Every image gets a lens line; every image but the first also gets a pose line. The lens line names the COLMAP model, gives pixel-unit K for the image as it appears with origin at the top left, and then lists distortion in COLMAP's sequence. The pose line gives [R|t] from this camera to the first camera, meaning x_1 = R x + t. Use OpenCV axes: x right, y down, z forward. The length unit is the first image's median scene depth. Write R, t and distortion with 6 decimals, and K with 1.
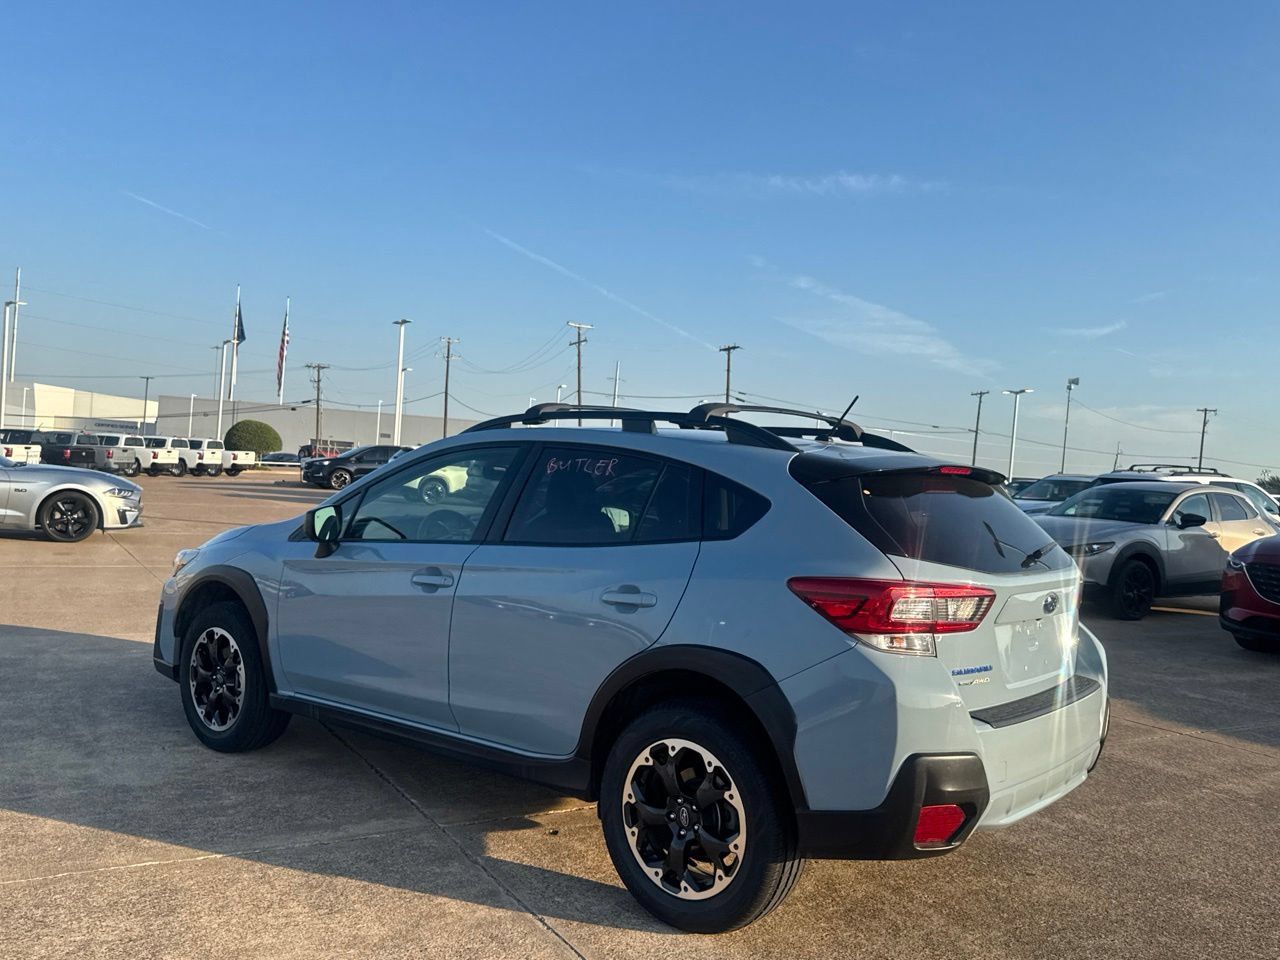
lens RADIAL K [[1085.4, 0, 634.1], [0, 1085.4, 491.9], [0, 0, 1]] dist [0.112889, -0.206674]
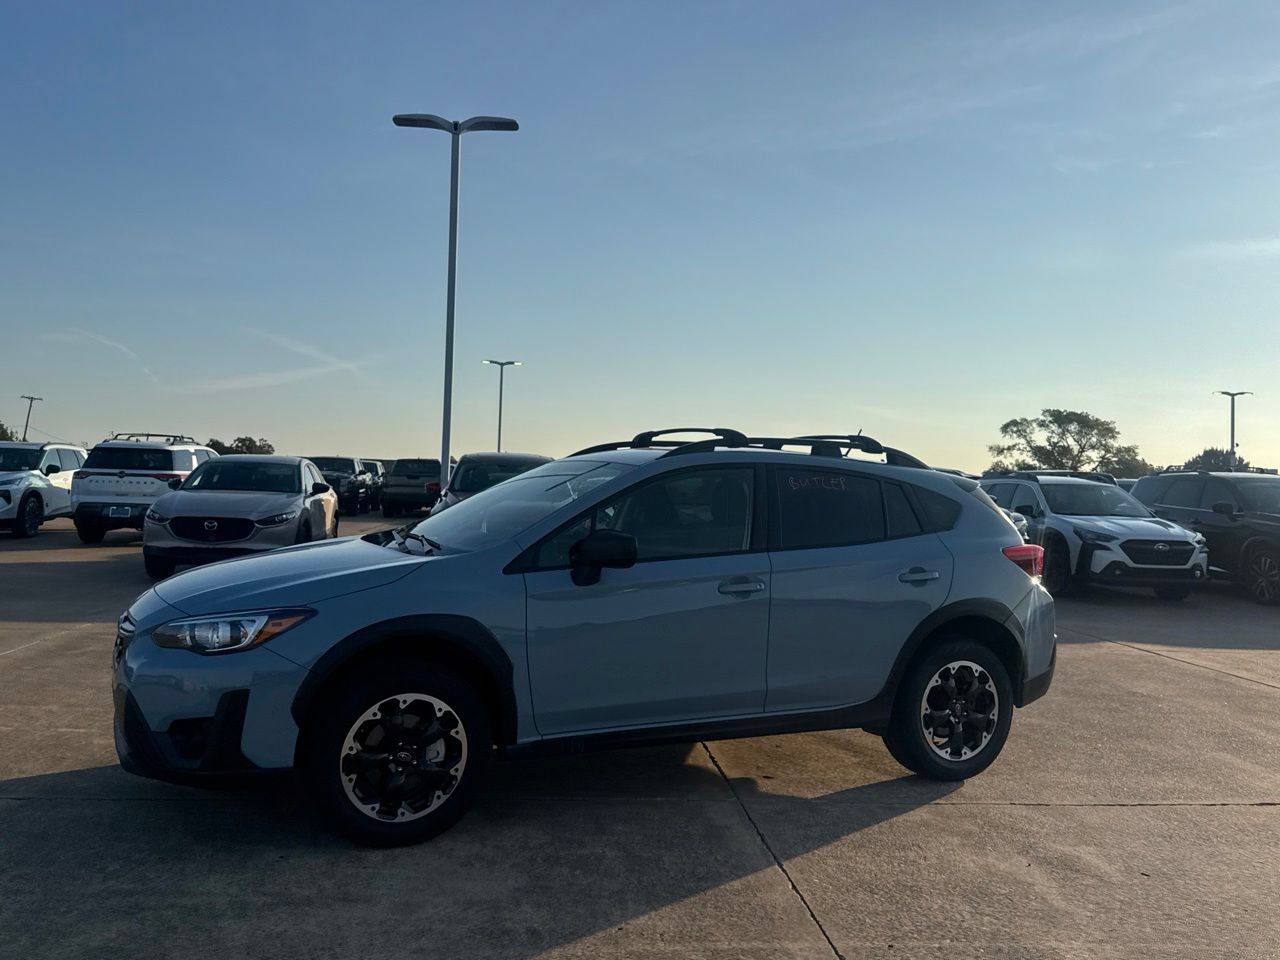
lens RADIAL K [[1085.4, 0, 632.5], [0, 1085.4, 486.2], [0, 0, 1]] dist [0.112889, -0.206674]
pose [[0.417246, -0.044855, 0.907686, -1.344411], [0.009626, 0.998943, 0.044940, -0.082915], [-0.908742, -0.010014, 0.417237, 0.669260]]
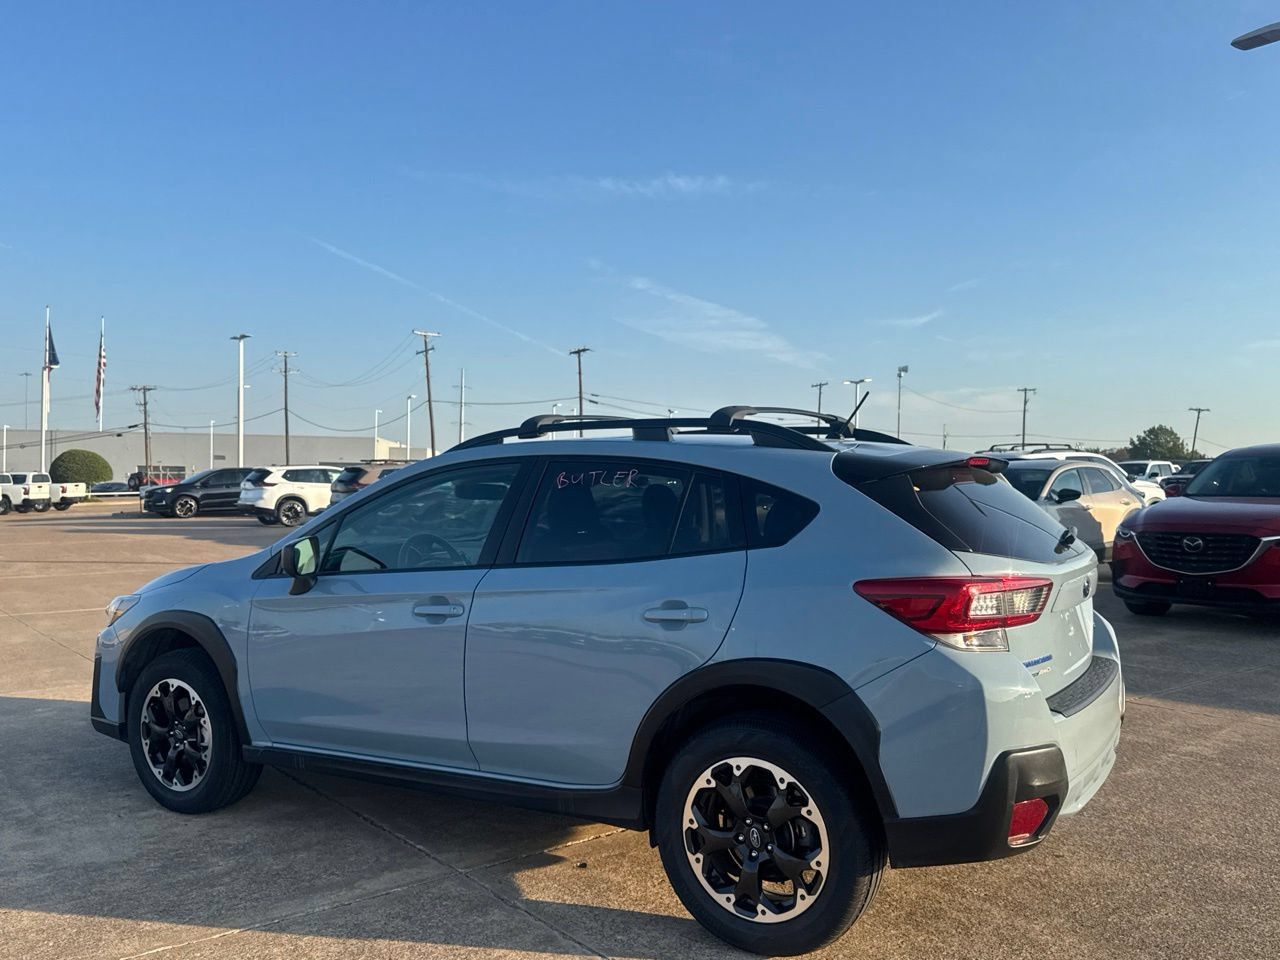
lens RADIAL K [[1085.4, 0, 634.2], [0, 1085.4, 492.2], [0, 0, 1]] dist [0.112889, -0.206674]
pose [[0.988849, -0.061415, 0.135668, -0.148199], [0.061804, 0.998087, 0.001345, -0.011892], [-0.135491, 0.007055, 0.990753, 0.050545]]
